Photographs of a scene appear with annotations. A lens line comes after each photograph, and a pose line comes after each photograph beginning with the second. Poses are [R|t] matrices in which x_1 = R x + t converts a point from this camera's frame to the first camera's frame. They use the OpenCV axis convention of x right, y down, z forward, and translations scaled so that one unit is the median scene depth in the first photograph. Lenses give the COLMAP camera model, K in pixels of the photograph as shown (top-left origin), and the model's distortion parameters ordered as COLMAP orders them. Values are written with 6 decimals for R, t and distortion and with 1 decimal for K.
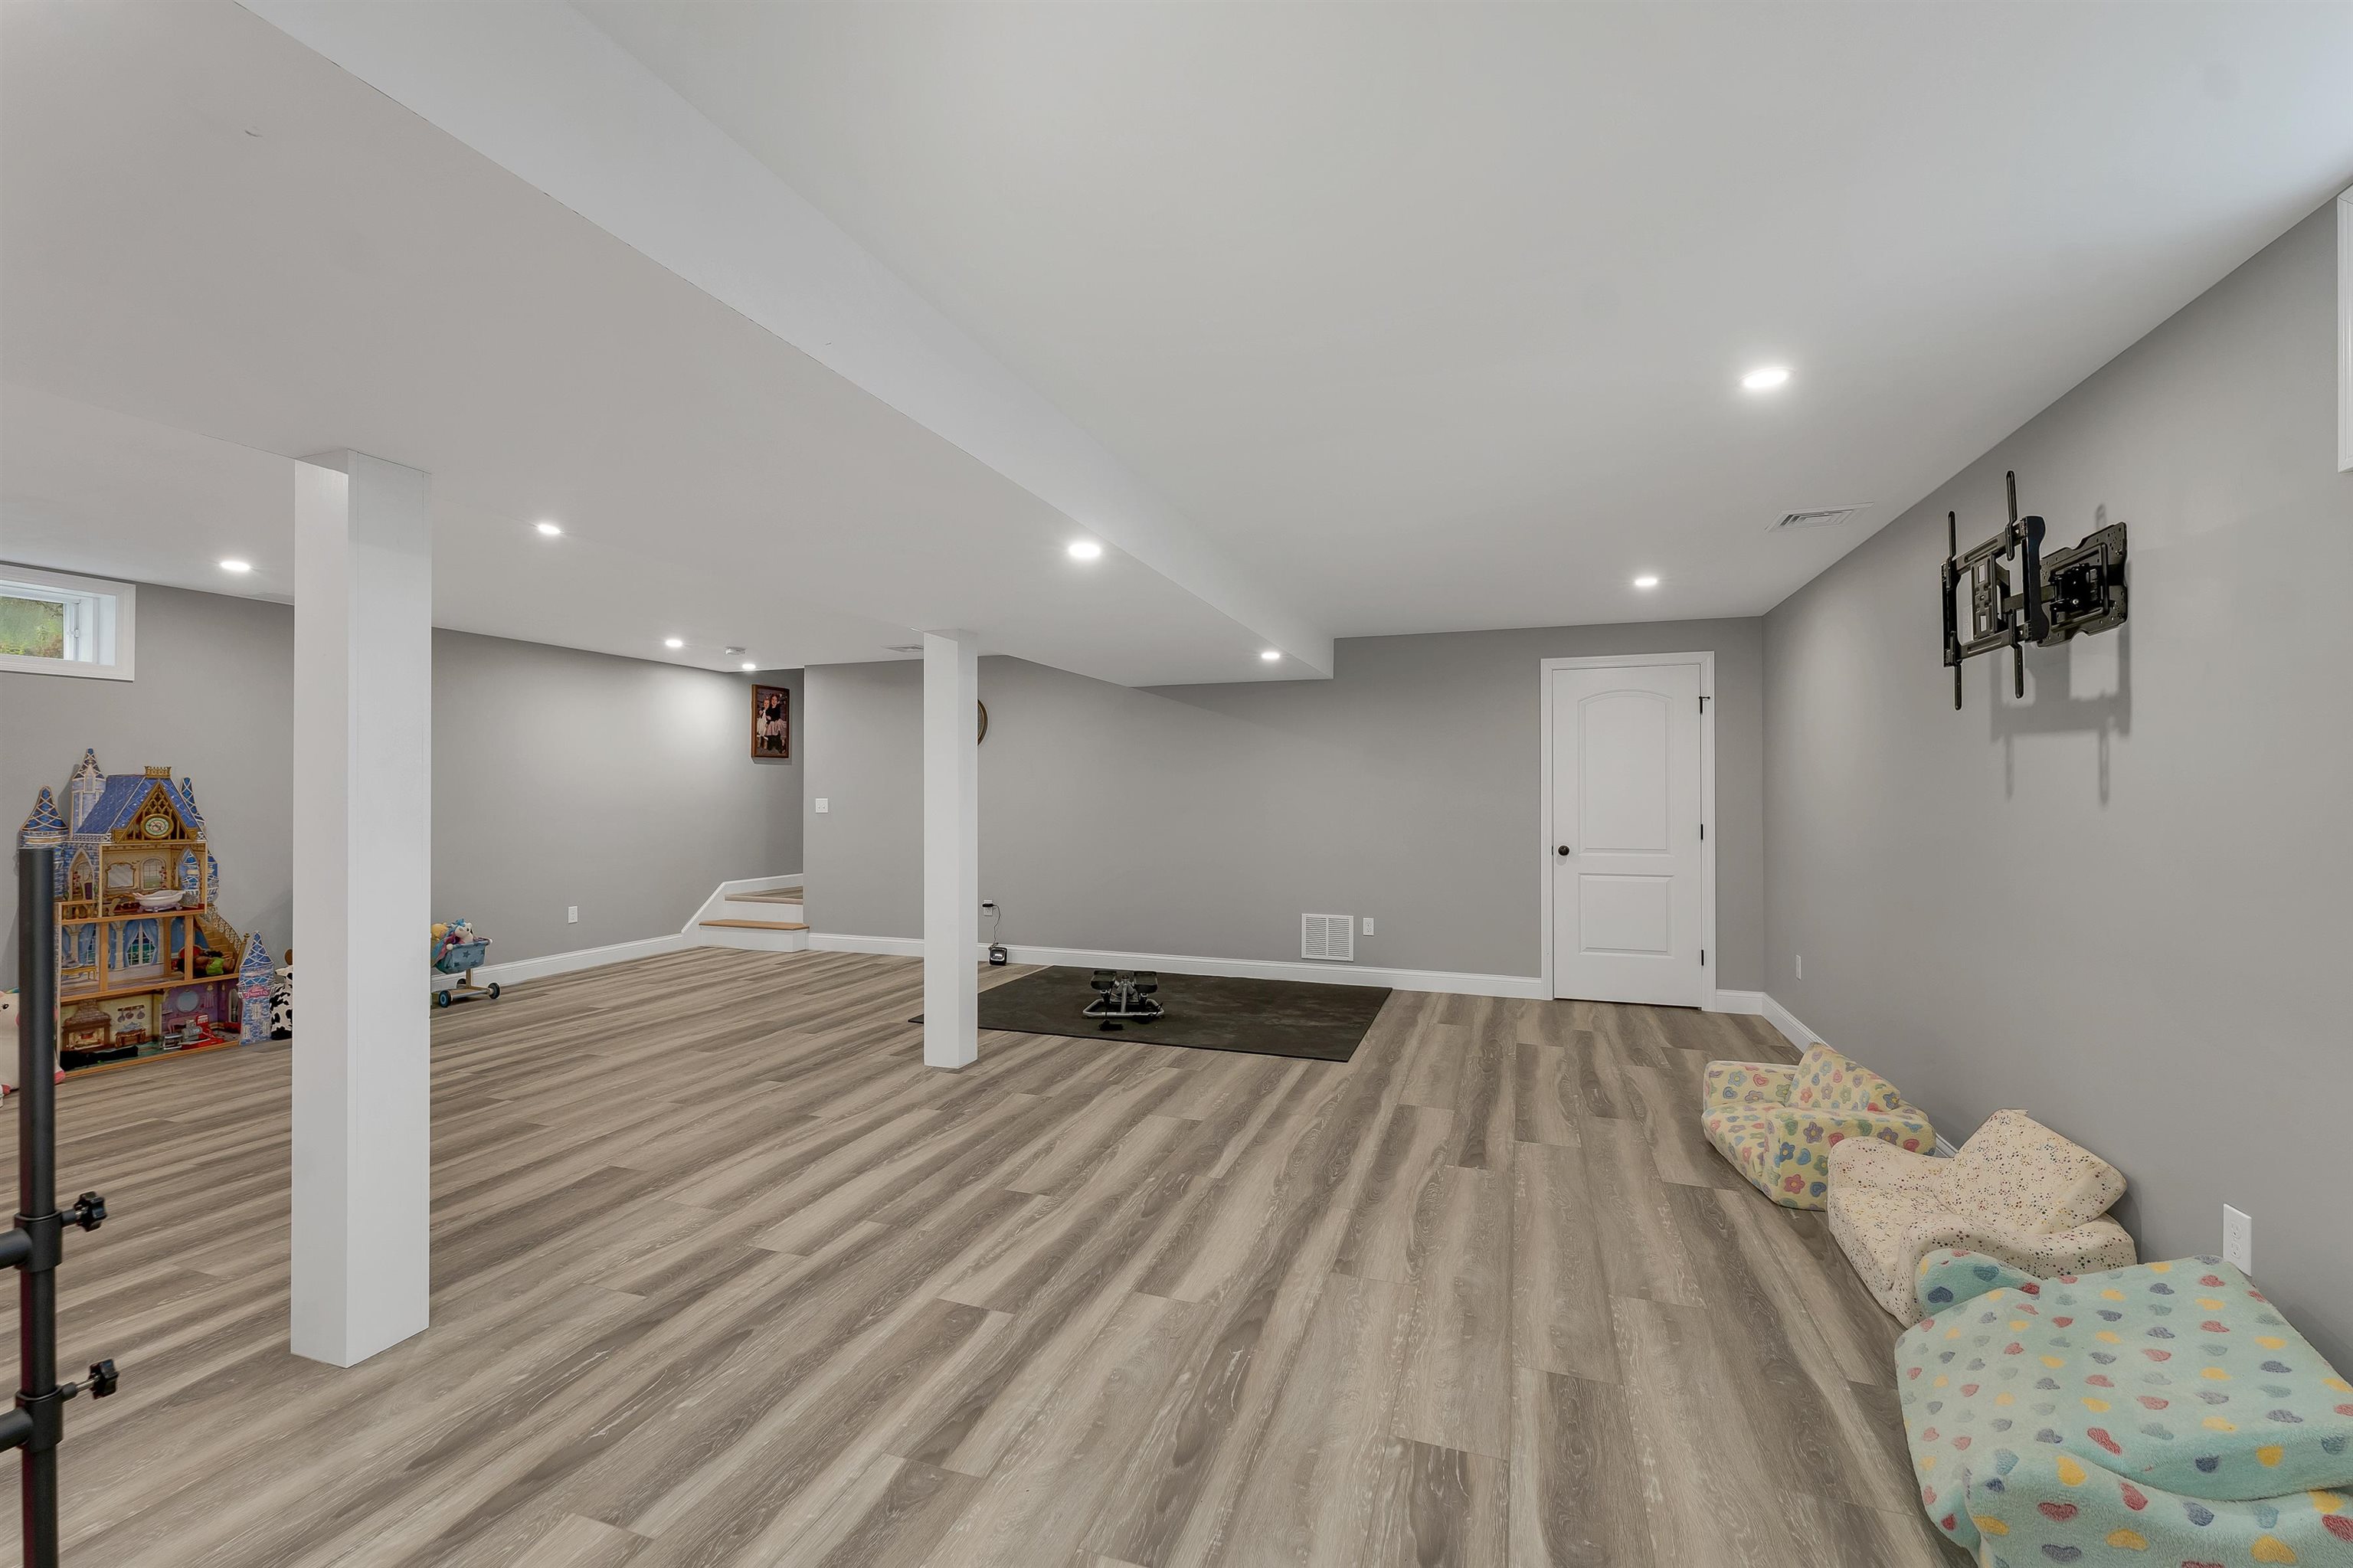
lens RADIAL K [[997.4, 0, 1169.7], [0, 997.4, 785.6], [0, 0, 1]] dist [0.000083, 0.000278]
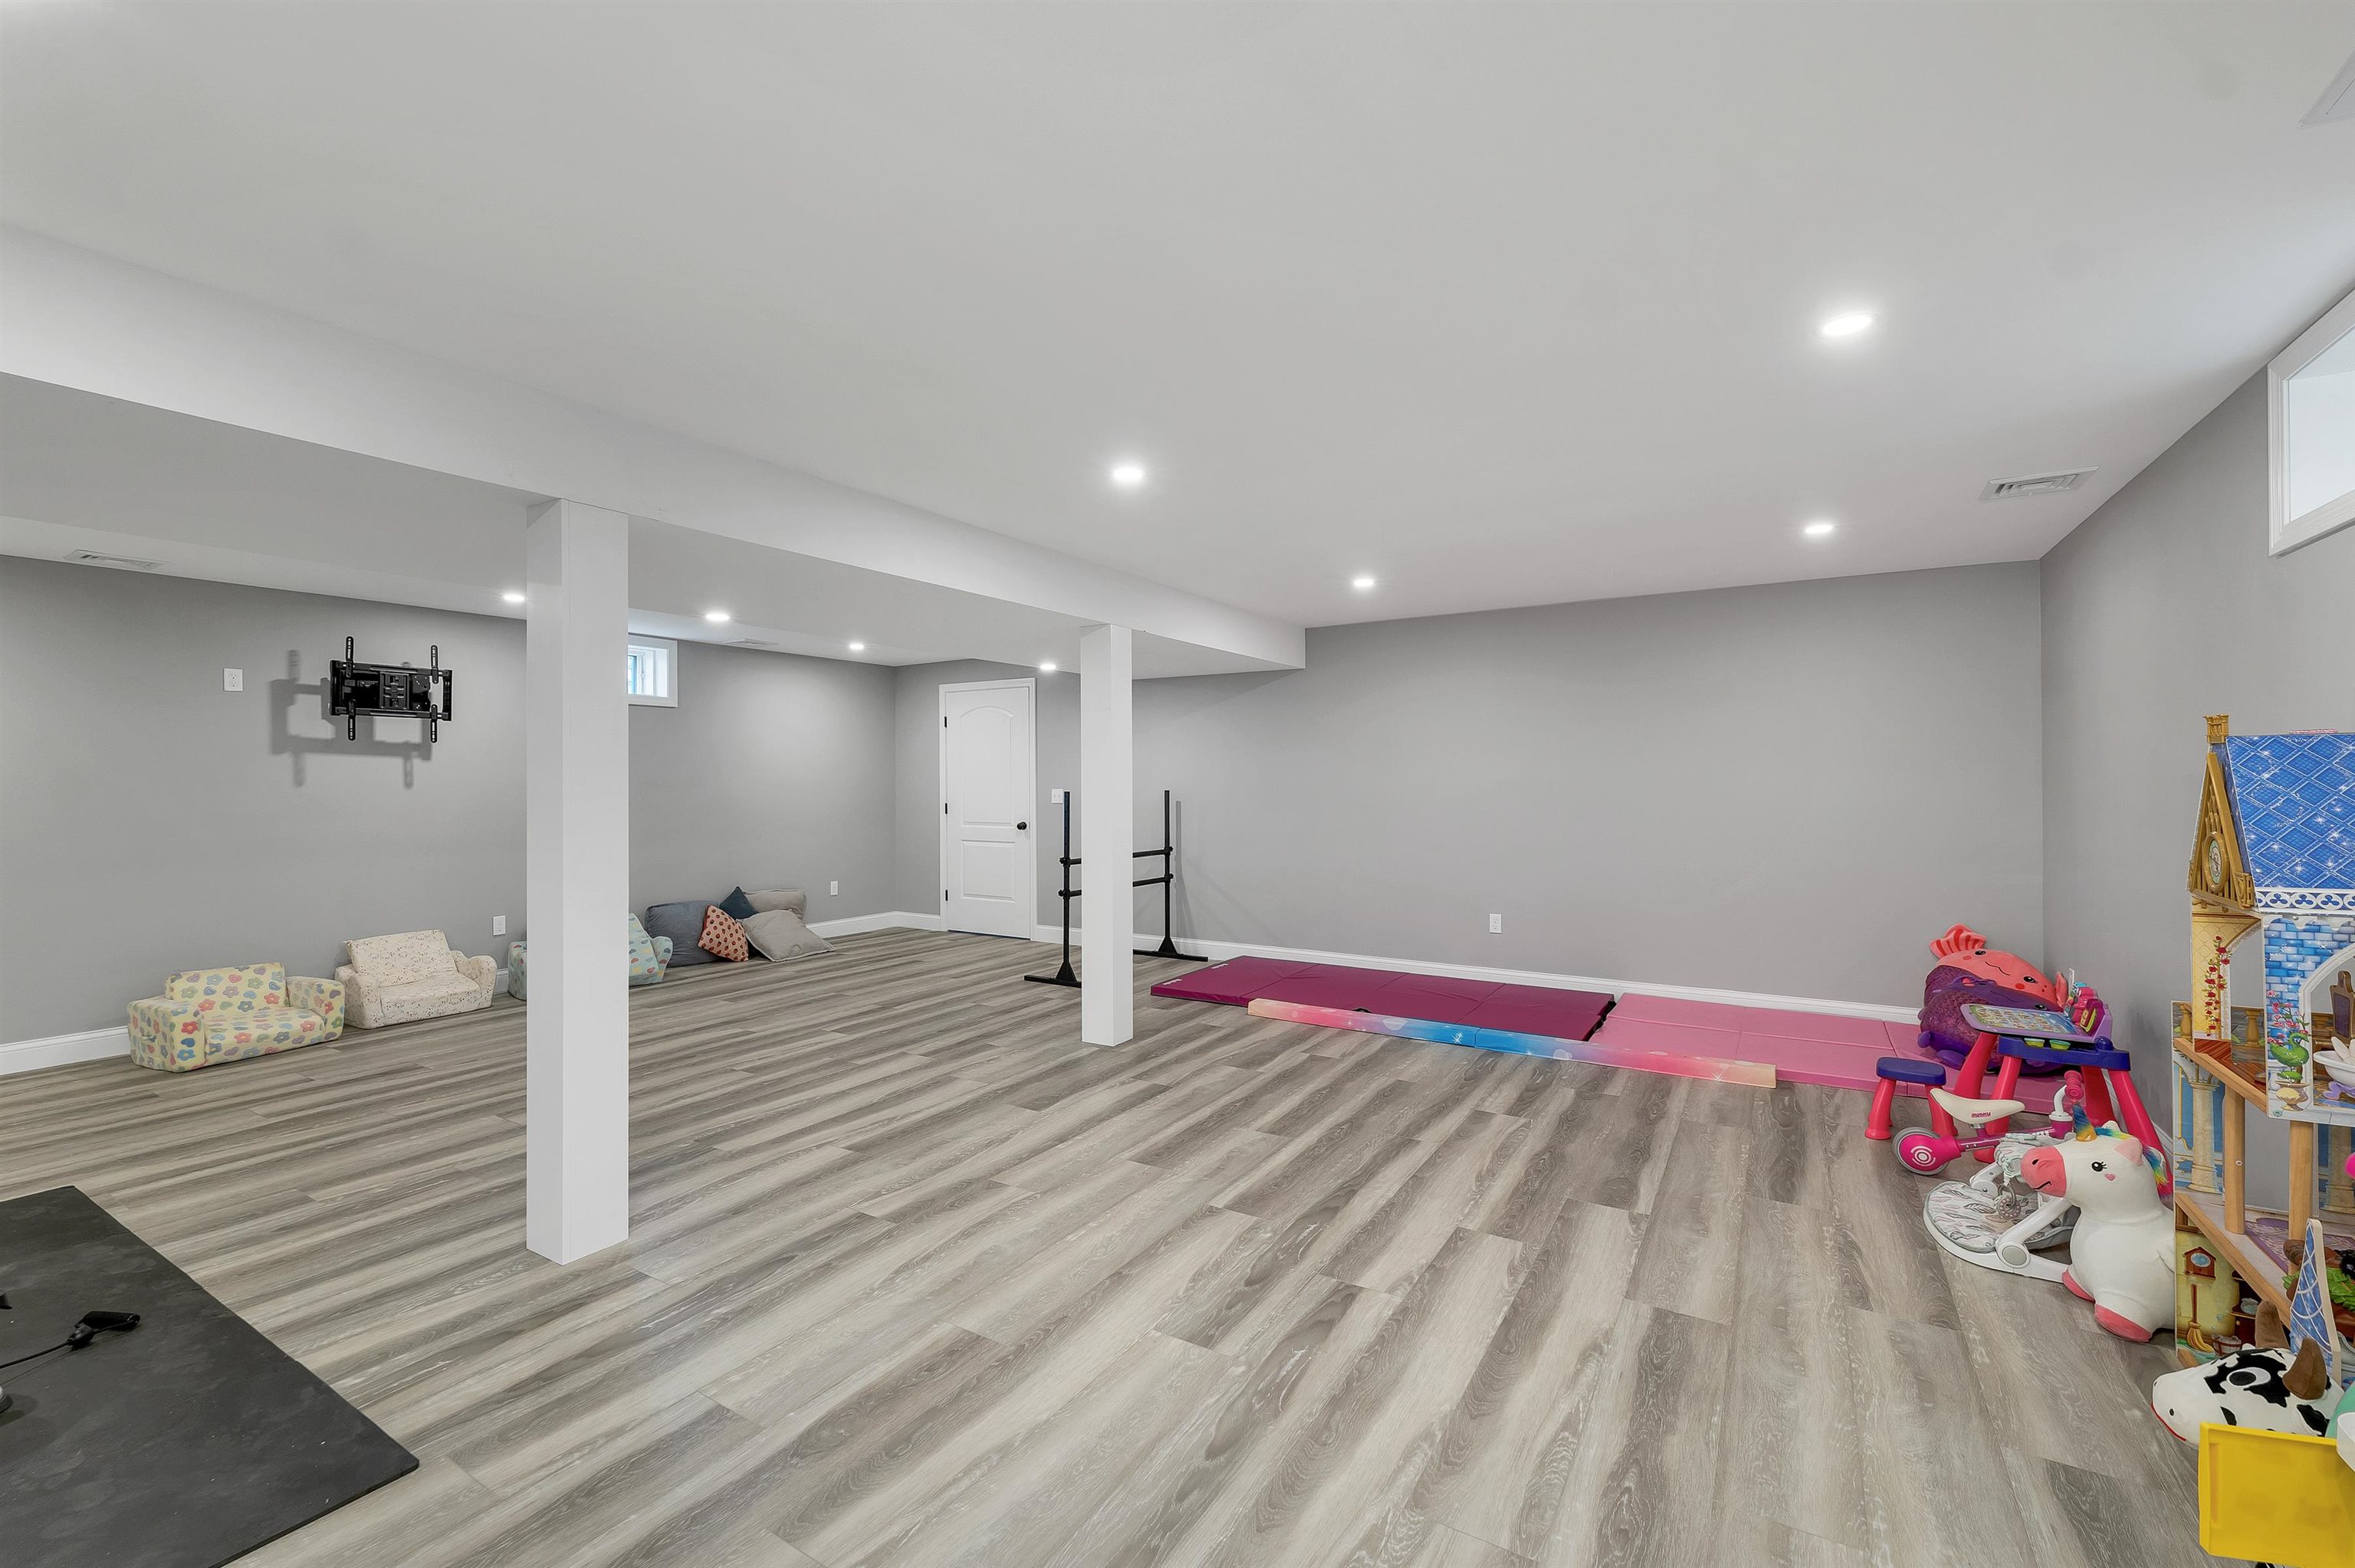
lens RADIAL K [[985.4, 0, 1138.1], [0, 985.4, 788.4], [0, 0, 1]] dist [0.000926, 0.000013]
pose [[-0.970978, 0.003740, 0.239140, -0.892100], [0.004030, 0.999992, 0.000721, 0.016290], [-0.239136, 0.001663, -0.970985, 1.954486]]
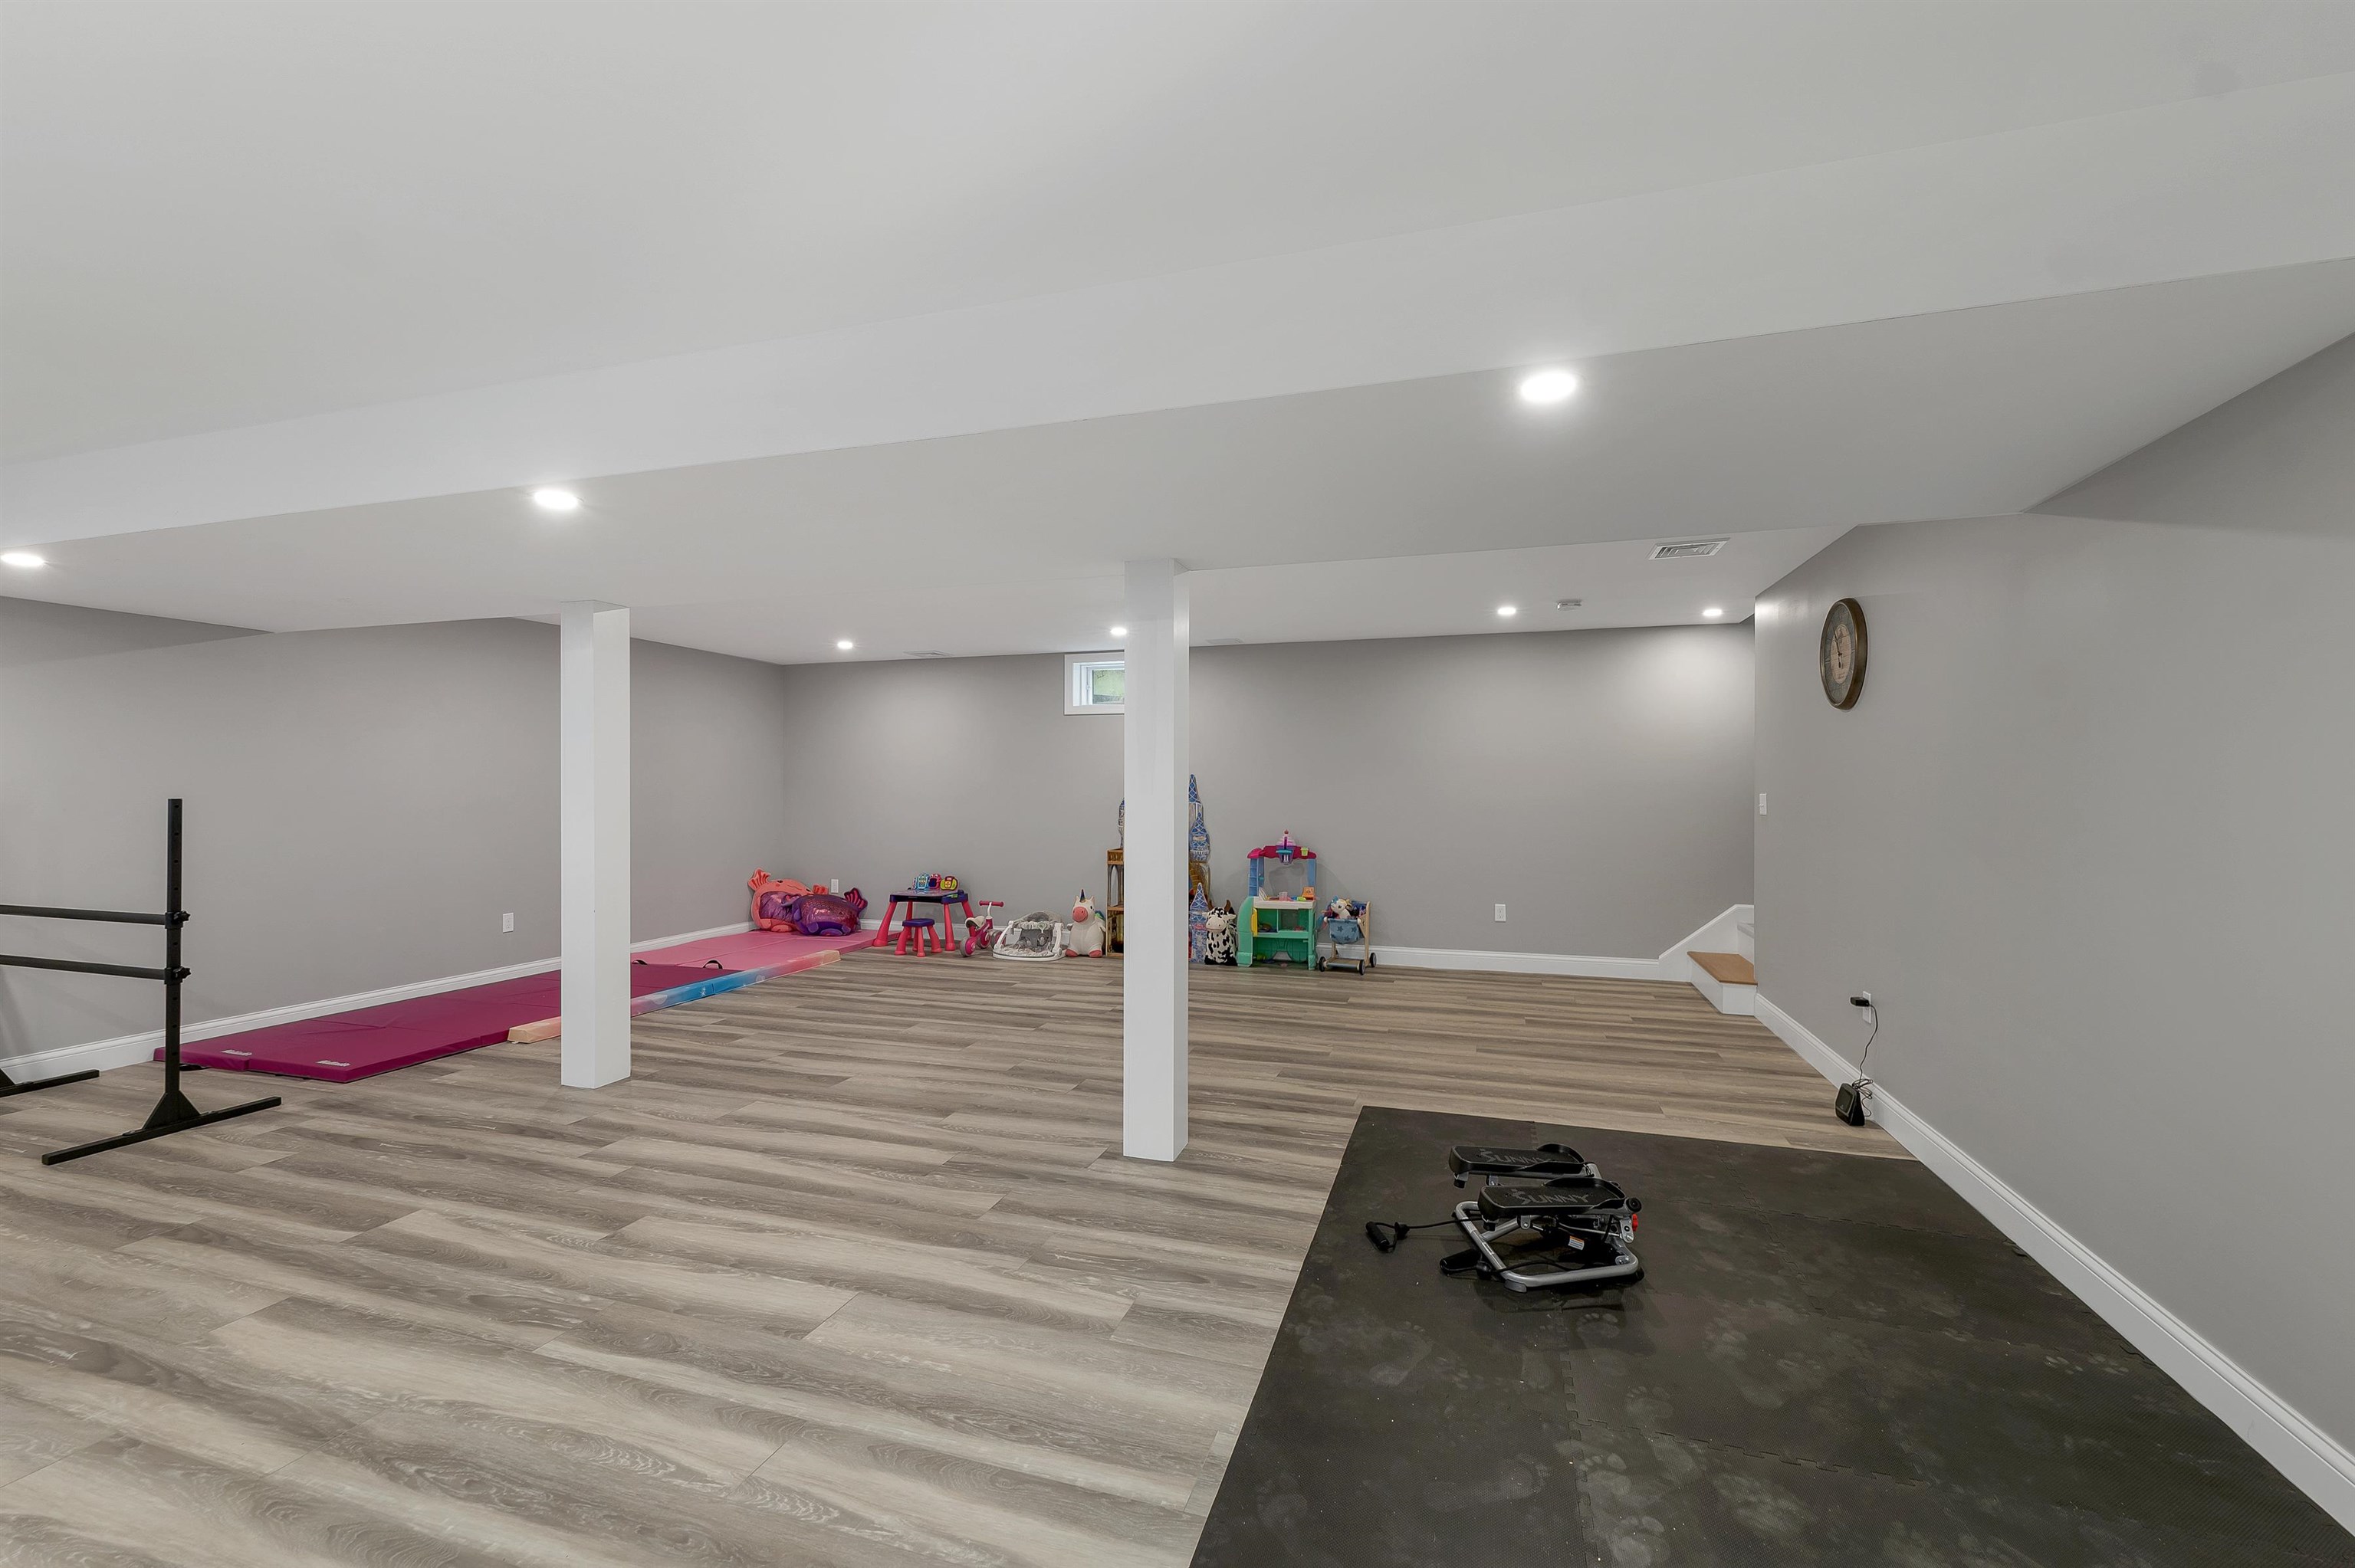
lens RADIAL K [[998.1, 0, 1170.7], [0, 998.1, 785.6], [0, 0, 1]] dist [0.000083, 0.000278]
pose [[0.021245, 0.001899, -0.999773, 0.681289], [0.004866, 0.999986, 0.002002, 0.010104], [0.999762, -0.004907, 0.021235, 1.315468]]
